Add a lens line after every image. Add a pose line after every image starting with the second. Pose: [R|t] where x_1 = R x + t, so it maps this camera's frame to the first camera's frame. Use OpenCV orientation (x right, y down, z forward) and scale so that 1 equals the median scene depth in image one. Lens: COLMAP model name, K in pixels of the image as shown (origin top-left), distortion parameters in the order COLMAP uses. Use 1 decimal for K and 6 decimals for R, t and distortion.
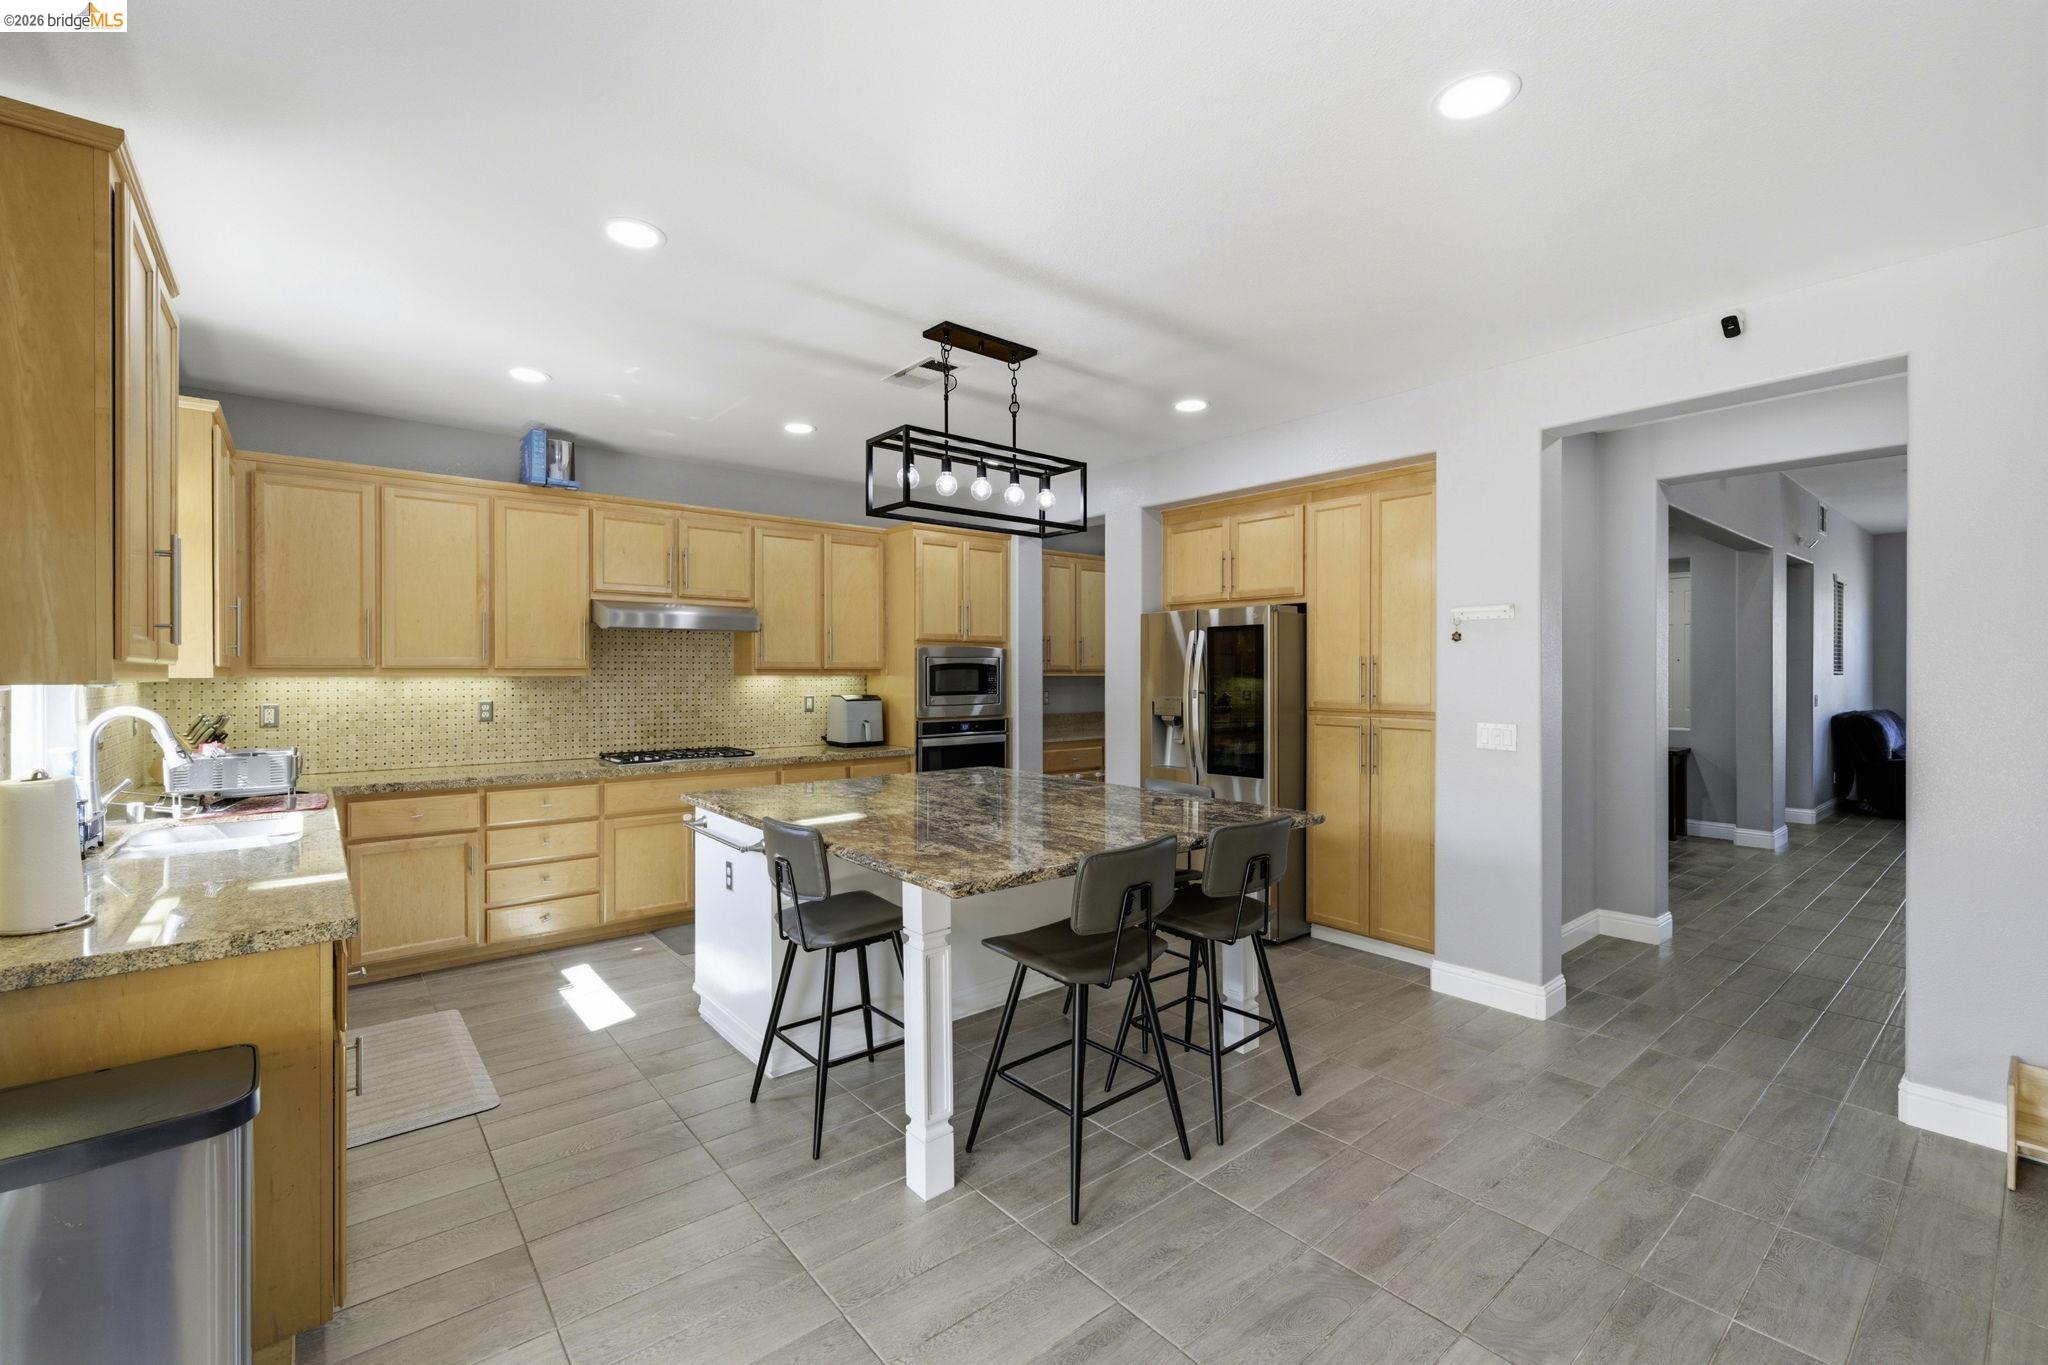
lens RADIAL K [[871.6, 0, 1032.1], [0, 871.6, 679.2], [0, 0, 1]] dist [-0.004127, 0.000733]
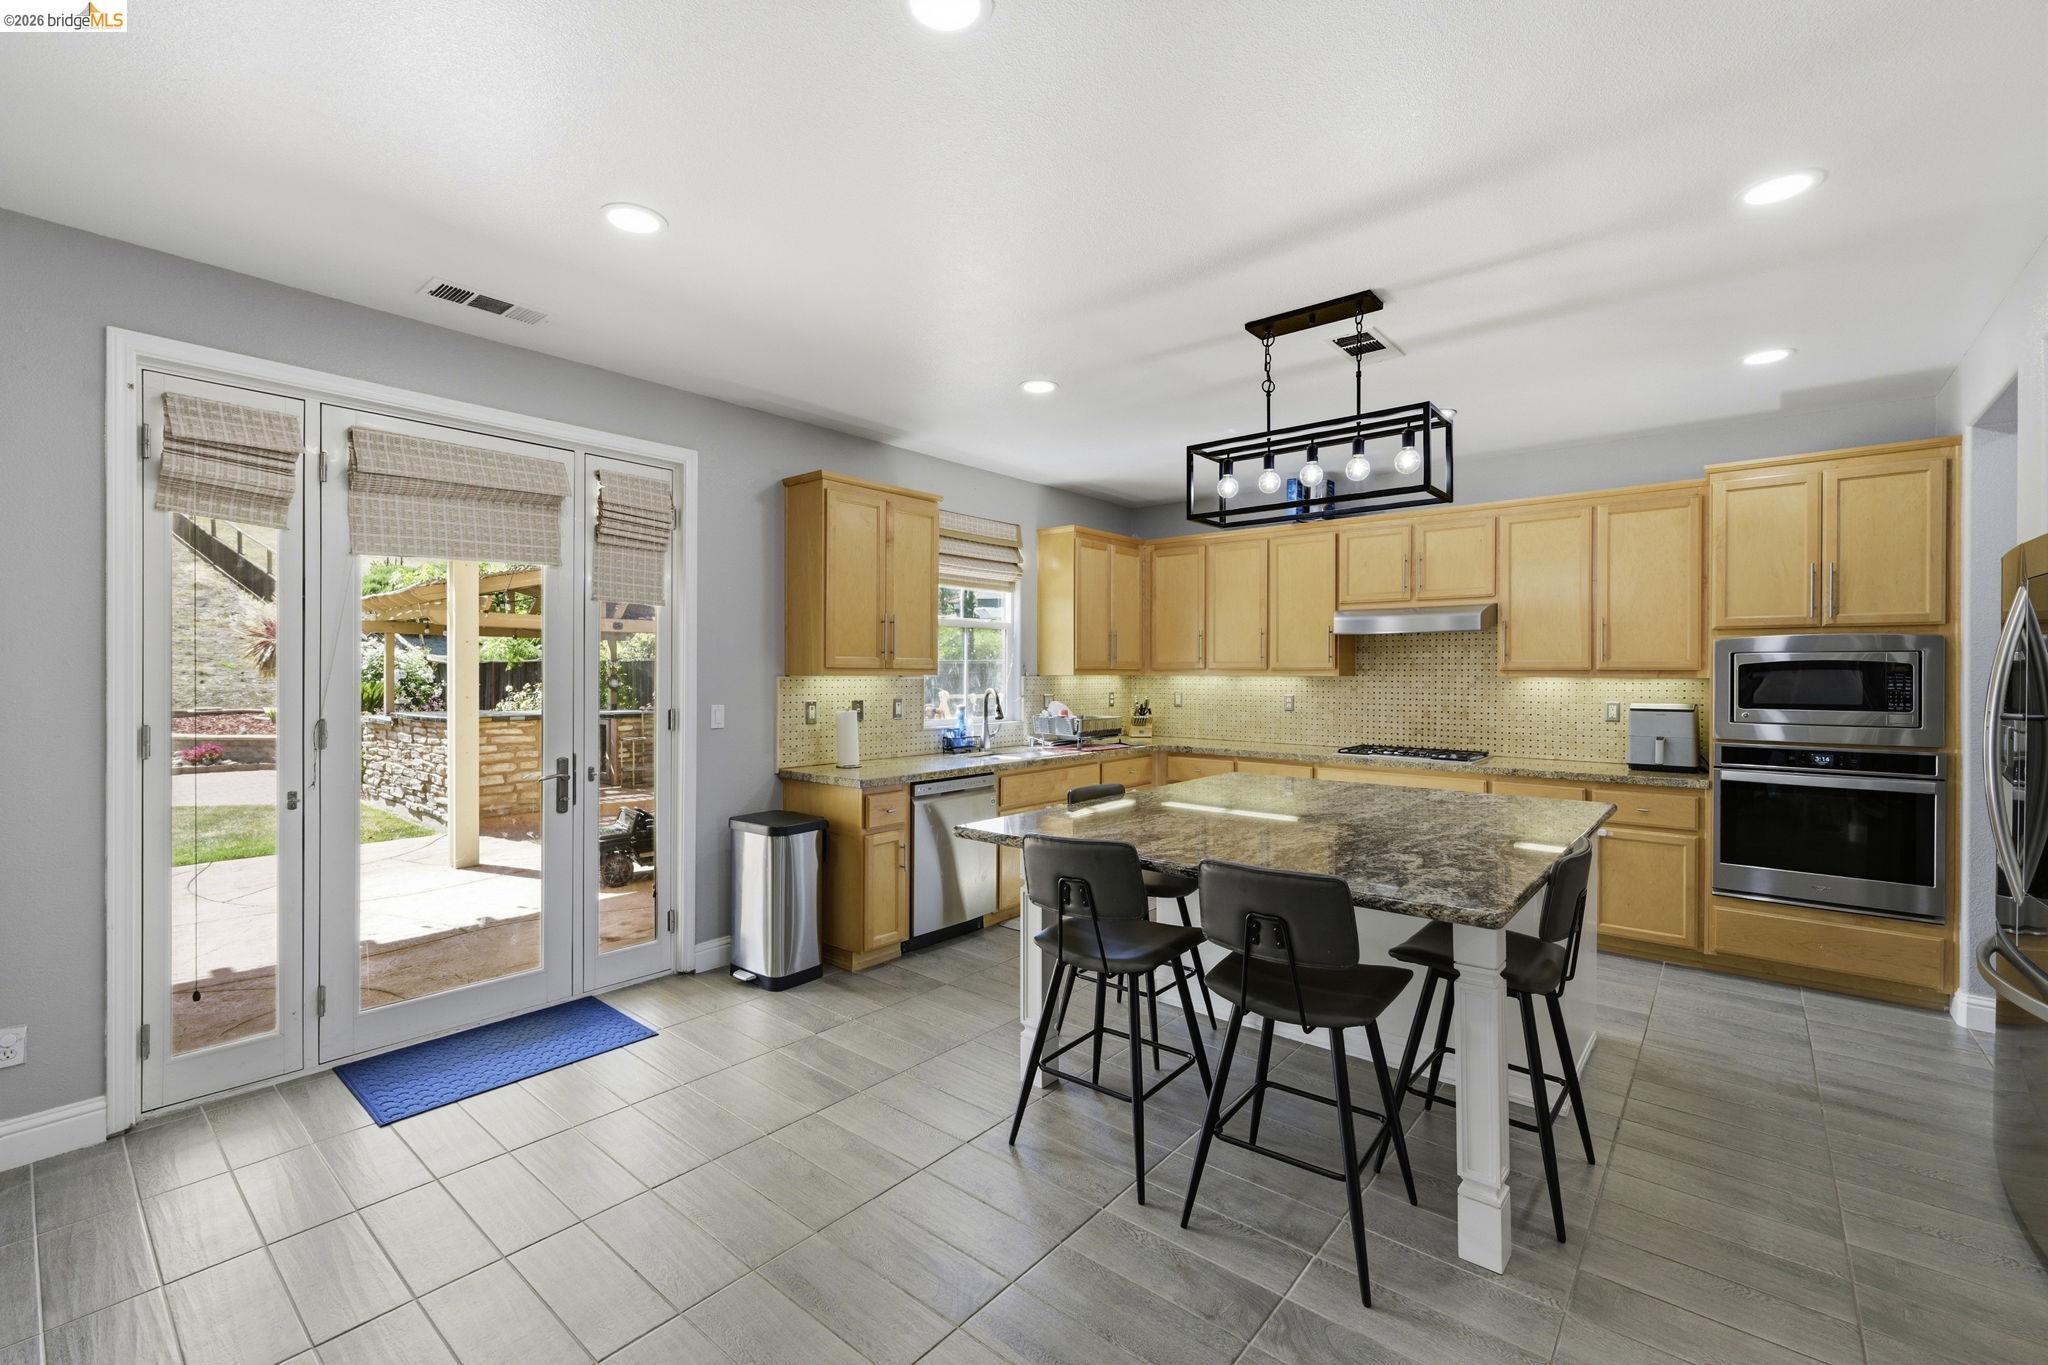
lens RADIAL K [[871.6, 0, 1023.3], [0, 871.6, 678.4], [0, 0, 1]] dist [-0.004127, 0.000733]
pose [[0.168301, 0.007873, -0.985704, 0.523704], [-0.012375, 0.999906, 0.005874, -0.001884], [0.985658, 0.011209, 0.168383, 0.356611]]
